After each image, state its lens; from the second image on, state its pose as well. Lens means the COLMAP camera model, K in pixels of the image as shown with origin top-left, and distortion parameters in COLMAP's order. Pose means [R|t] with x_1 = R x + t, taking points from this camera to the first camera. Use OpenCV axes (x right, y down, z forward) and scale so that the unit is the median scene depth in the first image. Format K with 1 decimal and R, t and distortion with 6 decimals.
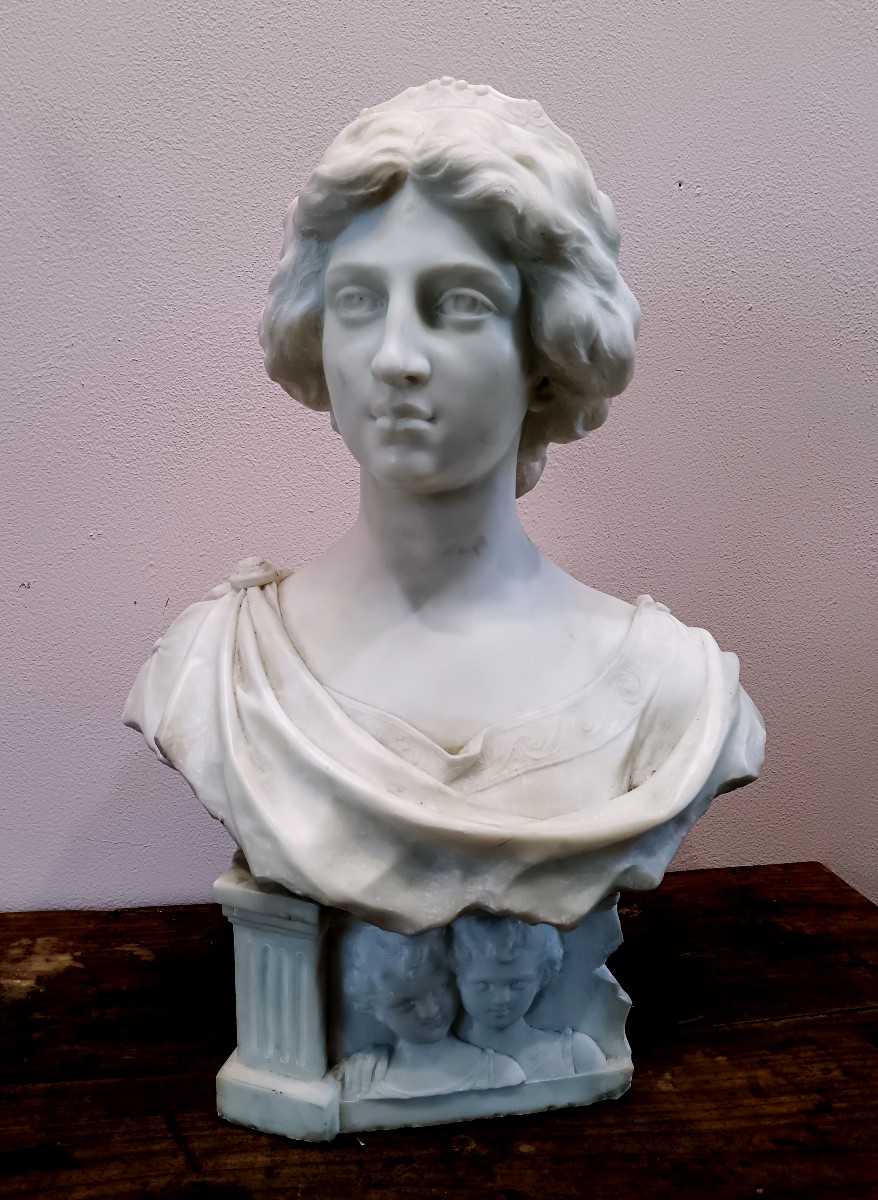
lens RADIAL K [[969.8, 0, 405.8], [0, 969.8, 560.8], [0, 0, 1]] dist [0.085153, -0.135147]
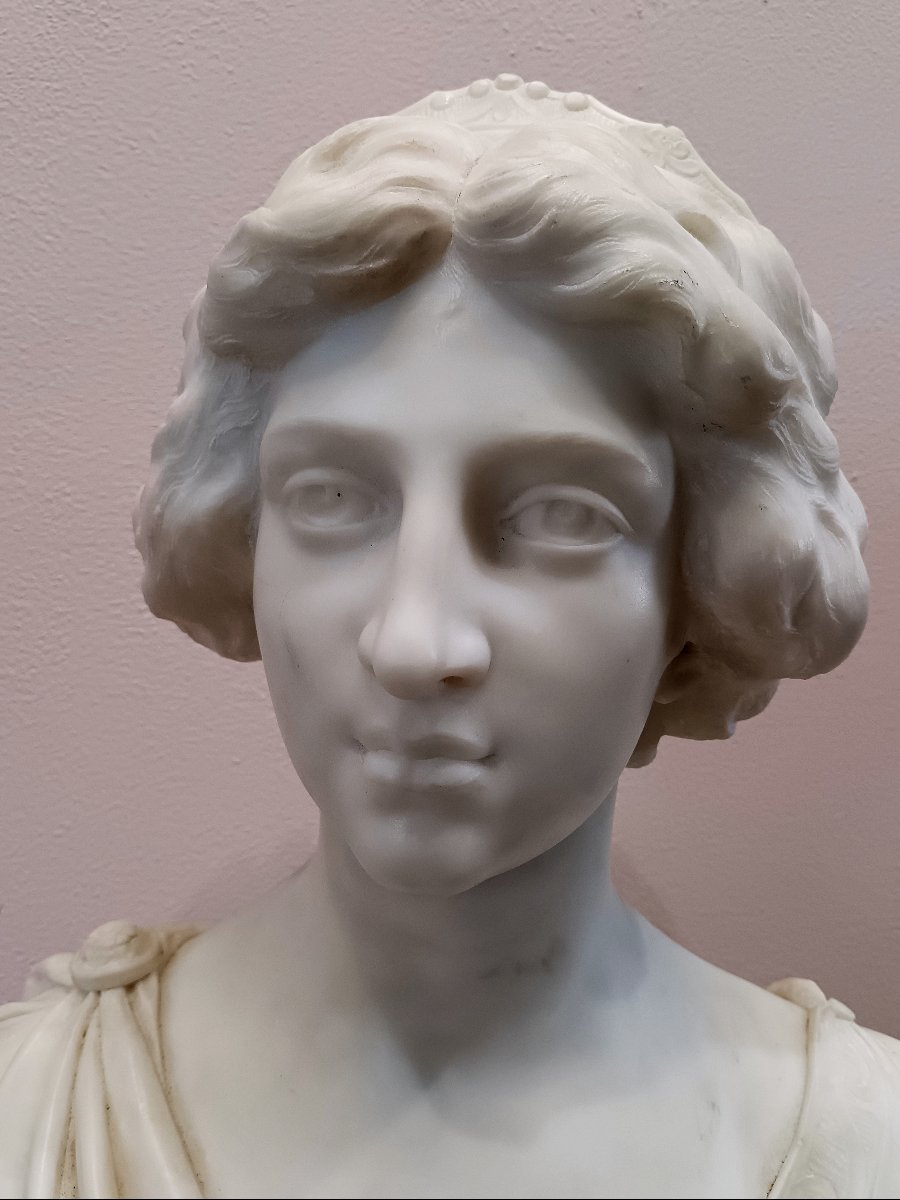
lens RADIAL K [[956.2, 0, 450.0], [0, 956.2, 600.0], [0, 0, 1]] dist [0.074335, -0.160573]
pose [[0.994219, 0.019935, 0.105505, -0.039569], [-0.012302, 0.997292, -0.072508, -0.182778], [-0.106664, 0.070791, 0.991772, 0.535021]]
